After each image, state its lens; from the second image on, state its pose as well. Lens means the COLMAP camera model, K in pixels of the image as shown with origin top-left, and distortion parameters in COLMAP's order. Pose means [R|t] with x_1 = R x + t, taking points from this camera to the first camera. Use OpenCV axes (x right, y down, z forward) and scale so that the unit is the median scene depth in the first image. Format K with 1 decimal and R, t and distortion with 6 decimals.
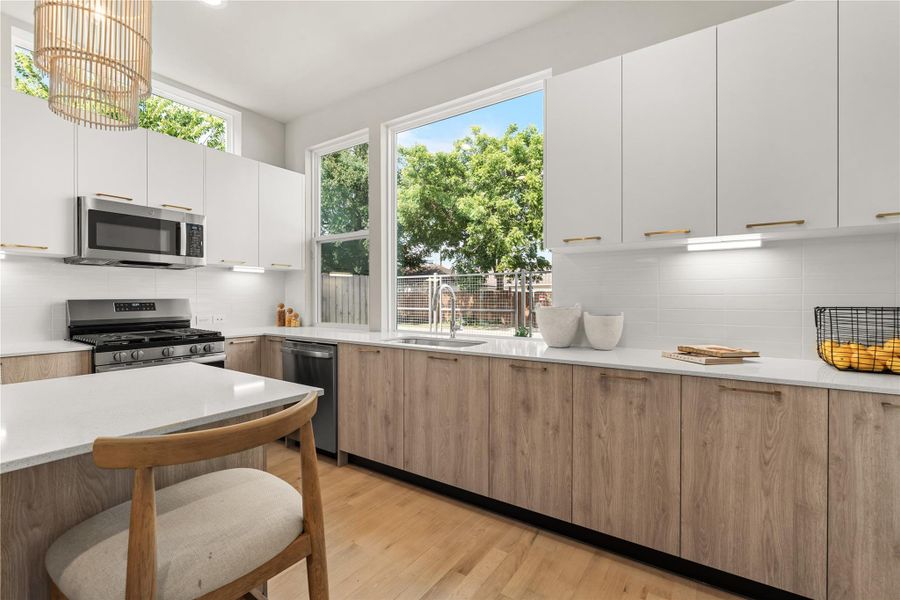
lens RADIAL K [[403.4, 0, 449.7], [0, 403.4, 298.2], [0, 0, 1]] dist [-0.004440, 0.001065]
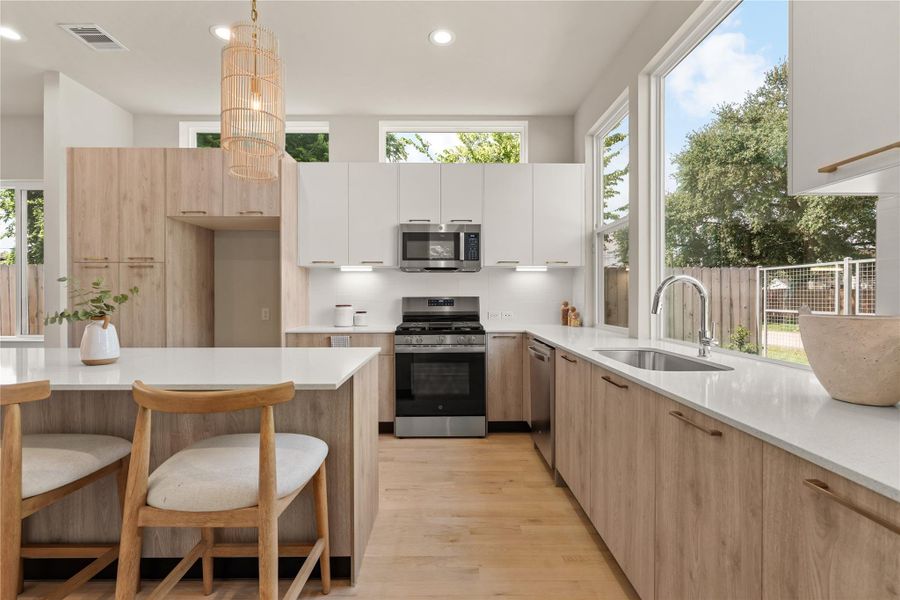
lens RADIAL K [[403.4, 0, 436.3], [0, 403.4, 296.7], [0, 0, 1]] dist [-0.004440, 0.001065]
pose [[0.570889, 0.002261, -0.821024, 0.316692], [-0.002056, 0.999997, 0.001325, 0.000528], [0.821025, 0.000932, 0.570892, 0.289579]]
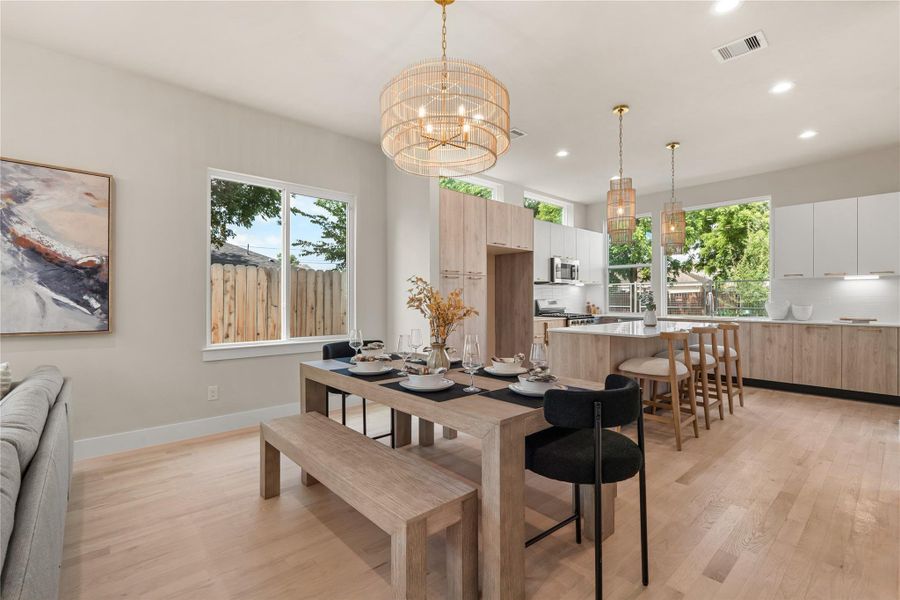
lens RADIAL K [[403.4, 0, 455.4], [0, 403.4, 300.2], [0, 0, 1]] dist [-0.004440, 0.001065]
pose [[0.972172, 0.000639, -0.234269, -0.898532], [-0.000278, 0.999999, 0.001574, 0.004844], [0.234269, -0.001465, 0.972171, -1.525148]]
